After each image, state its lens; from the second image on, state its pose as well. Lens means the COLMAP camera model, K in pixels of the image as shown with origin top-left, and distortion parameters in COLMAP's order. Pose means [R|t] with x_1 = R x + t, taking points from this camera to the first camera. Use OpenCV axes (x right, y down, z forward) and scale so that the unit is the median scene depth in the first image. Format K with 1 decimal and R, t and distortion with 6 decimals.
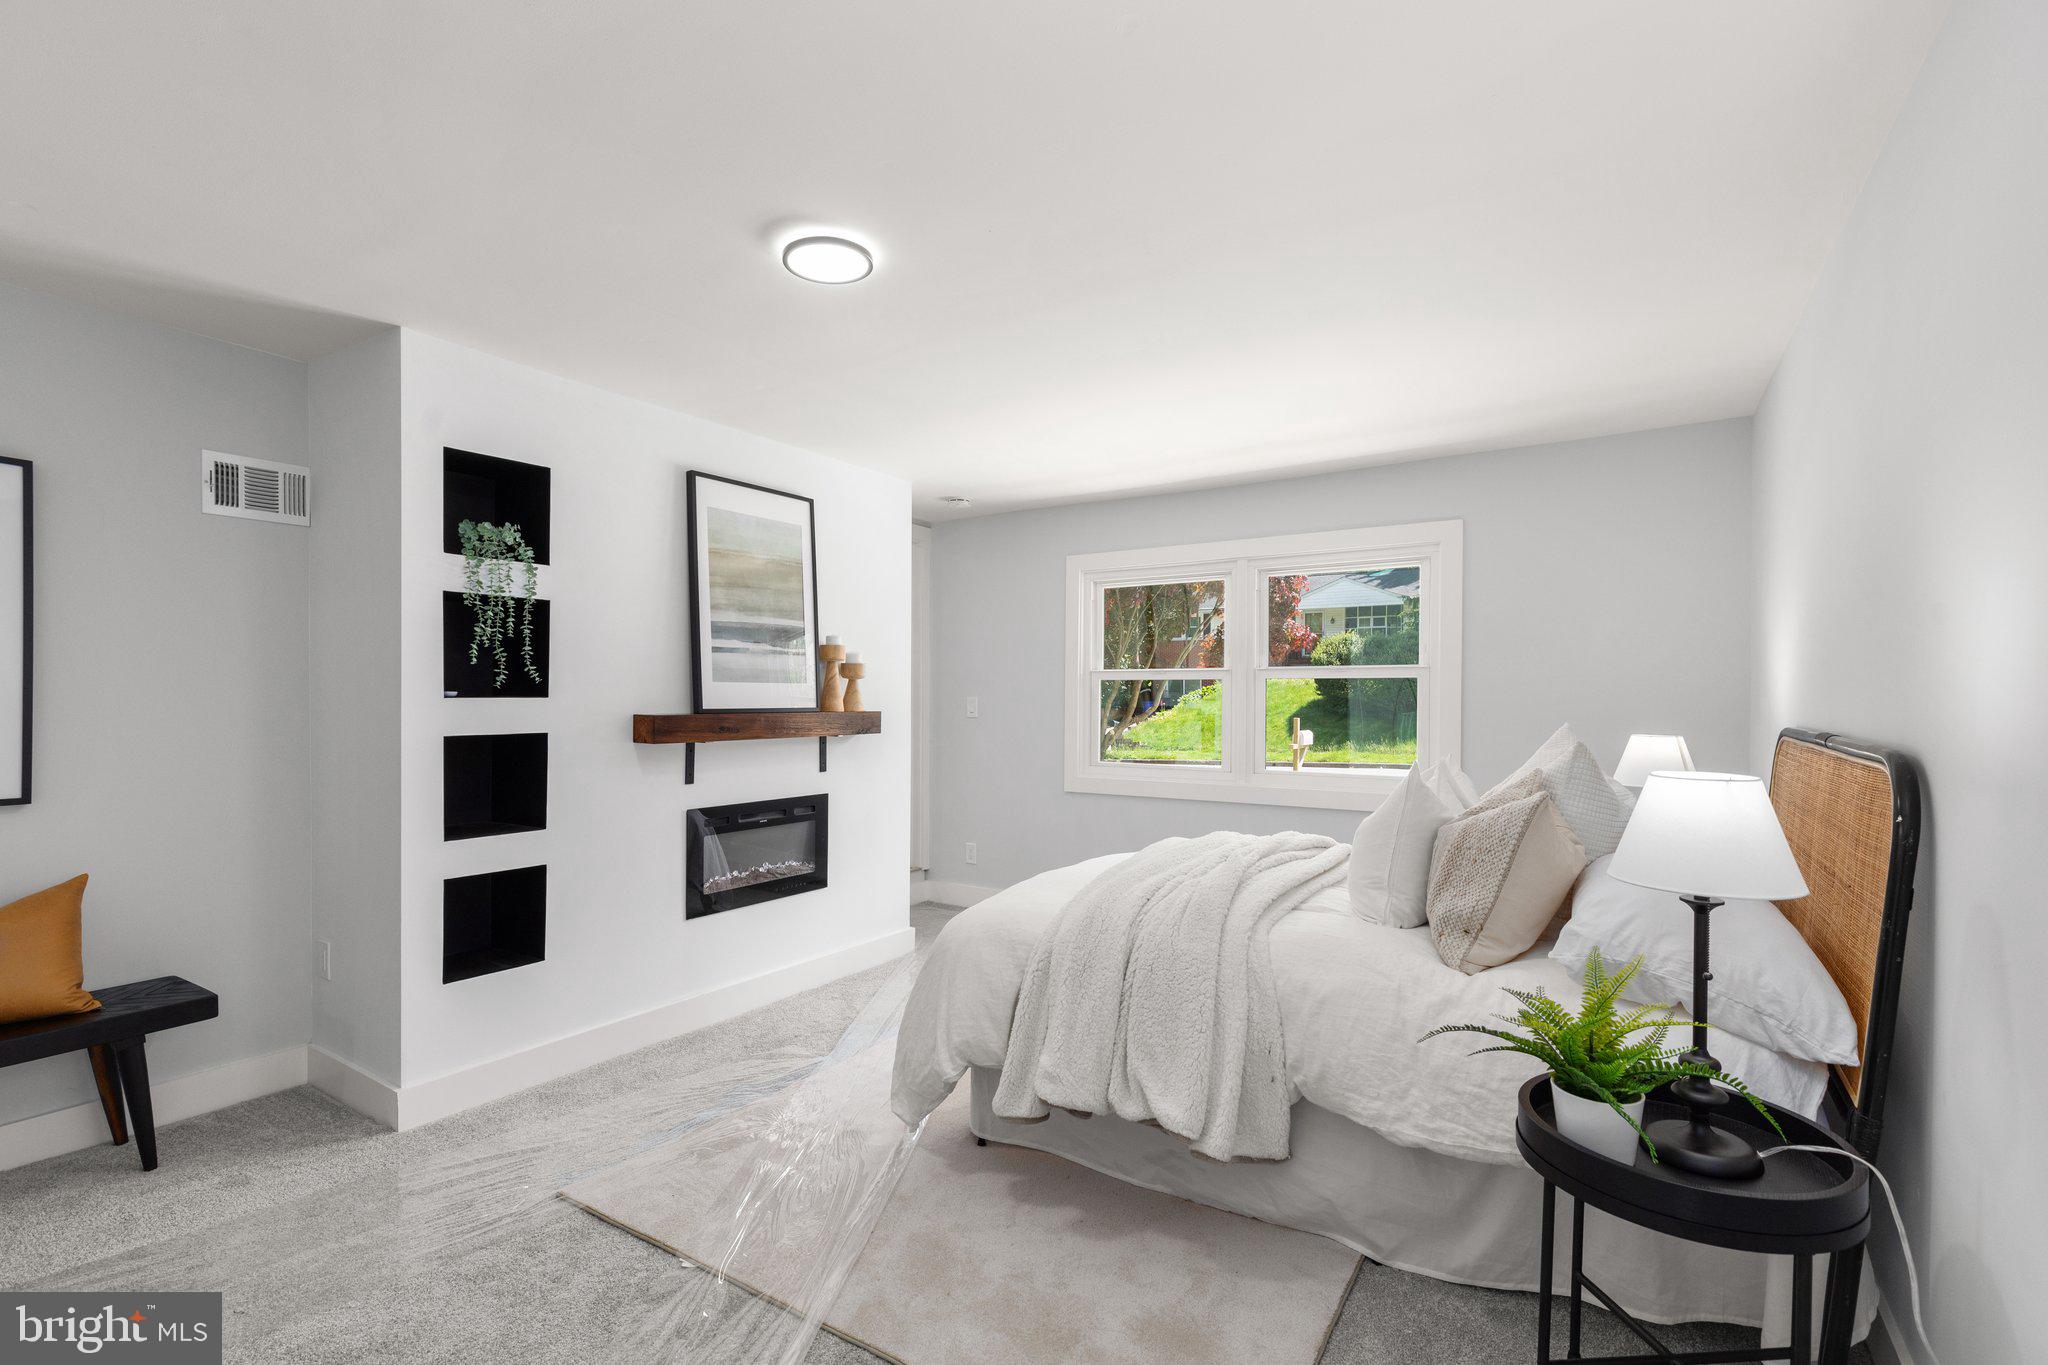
lens RADIAL K [[924.7, 0, 1023.2], [0, 924.7, 705.1], [0, 0, 1]] dist [0.005812, 0.000790]
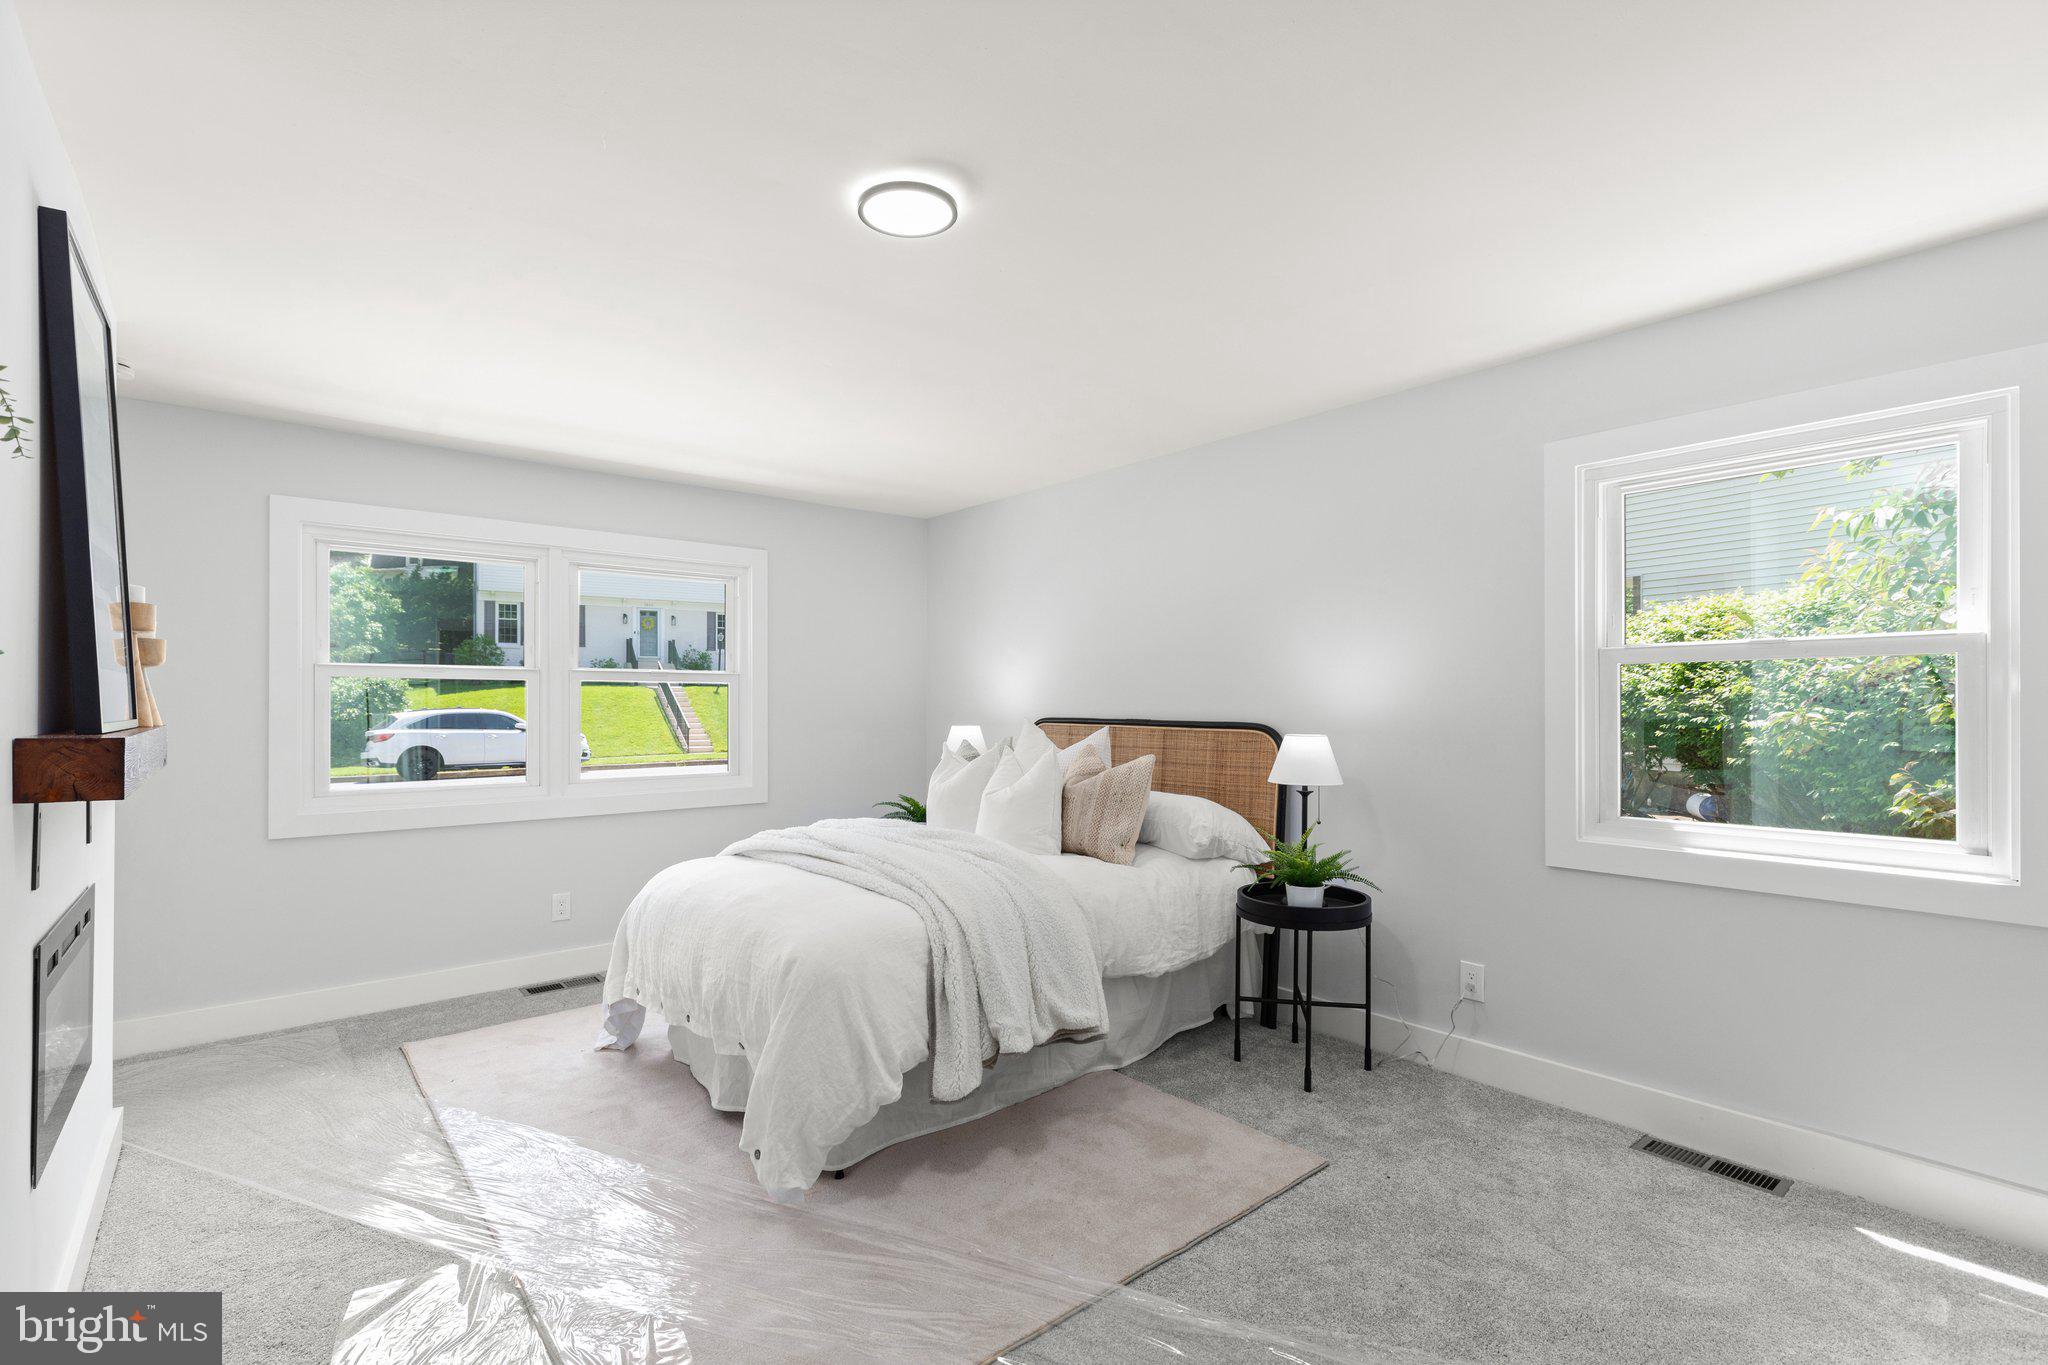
lens RADIAL K [[924.7, 0, 1023.2], [0, 924.7, 705.1], [0, 0, 1]] dist [0.005812, 0.000790]
pose [[0.297092, 0.000177, 0.954849, -1.054288], [0.007575, 0.999968, -0.002542, 0.002072], [-0.954819, 0.007988, 0.297081, 0.646573]]
